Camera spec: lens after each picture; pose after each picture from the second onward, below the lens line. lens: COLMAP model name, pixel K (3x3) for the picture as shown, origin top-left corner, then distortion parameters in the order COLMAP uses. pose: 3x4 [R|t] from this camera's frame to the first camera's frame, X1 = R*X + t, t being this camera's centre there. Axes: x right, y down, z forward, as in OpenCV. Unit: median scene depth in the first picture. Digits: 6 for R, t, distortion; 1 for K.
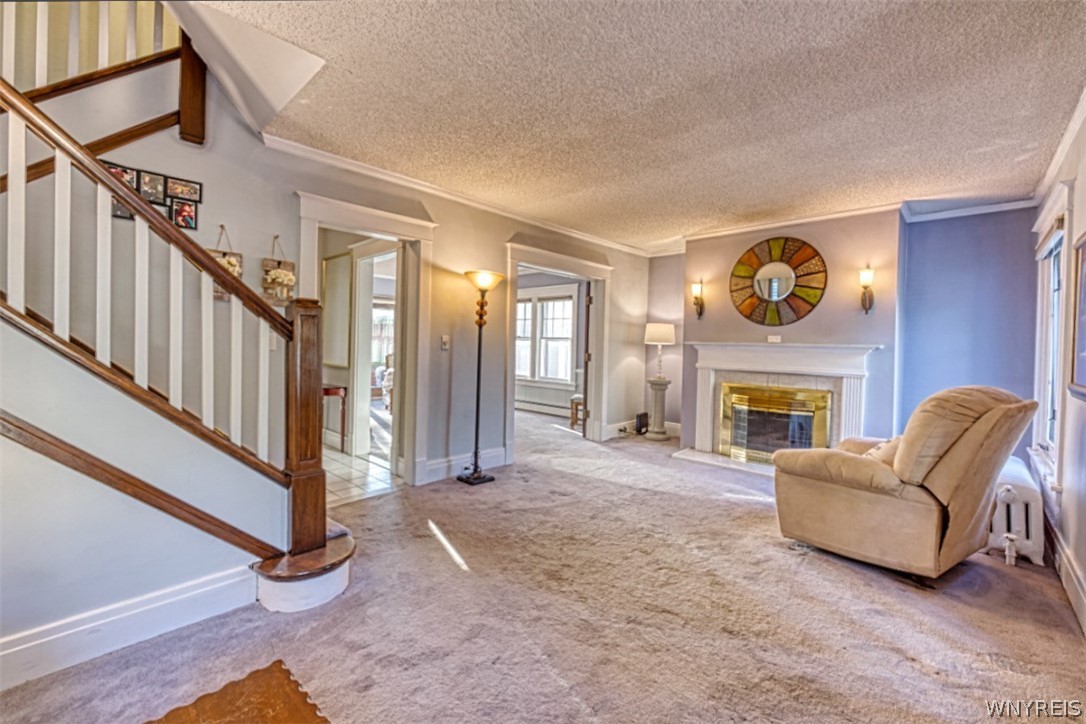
lens RADIAL K [[437.0, 0, 542.4], [0, 437.0, 353.2], [0, 0, 1]] dist [0.000761, -0.000453]
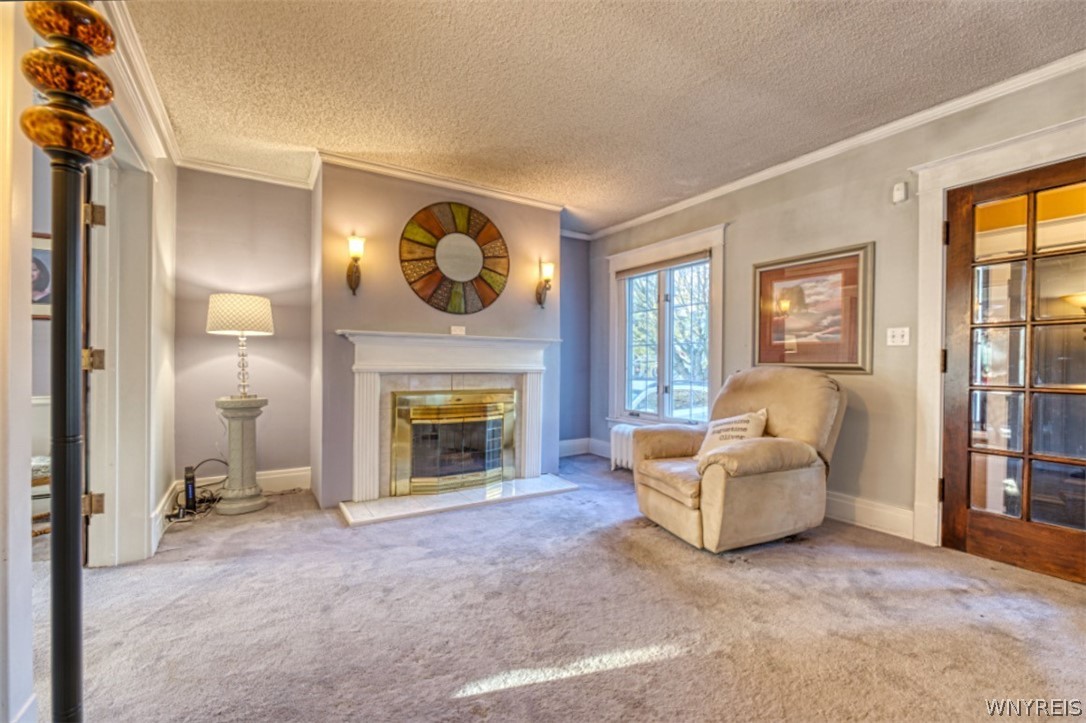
lens RADIAL K [[453.3, 0, 478.0], [0, 453.3, 365.7], [0, 0, 1]] dist [-0.003527, -0.000604]
pose [[0.270107, -0.020202, 0.962618, -0.279363], [0.017780, 0.999714, 0.015992, 0.020951], [-0.962666, 0.012795, 0.270389, 0.809201]]
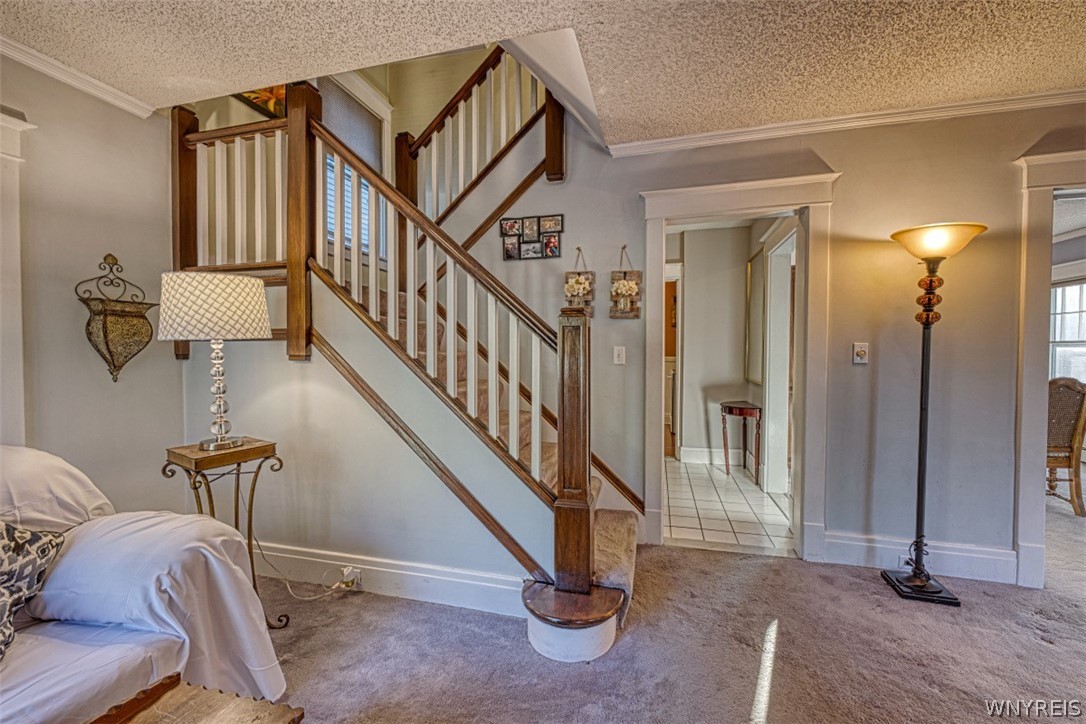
lens RADIAL K [[443.7, 0, 536.1], [0, 443.7, 361.9], [0, 0, 1]] dist [0.001913, 0.000155]
pose [[0.479982, 0.002589, -0.877275, 0.123318], [-0.009282, 0.999955, -0.002127, -0.006667], [0.877229, 0.009164, 0.479984, 0.276345]]
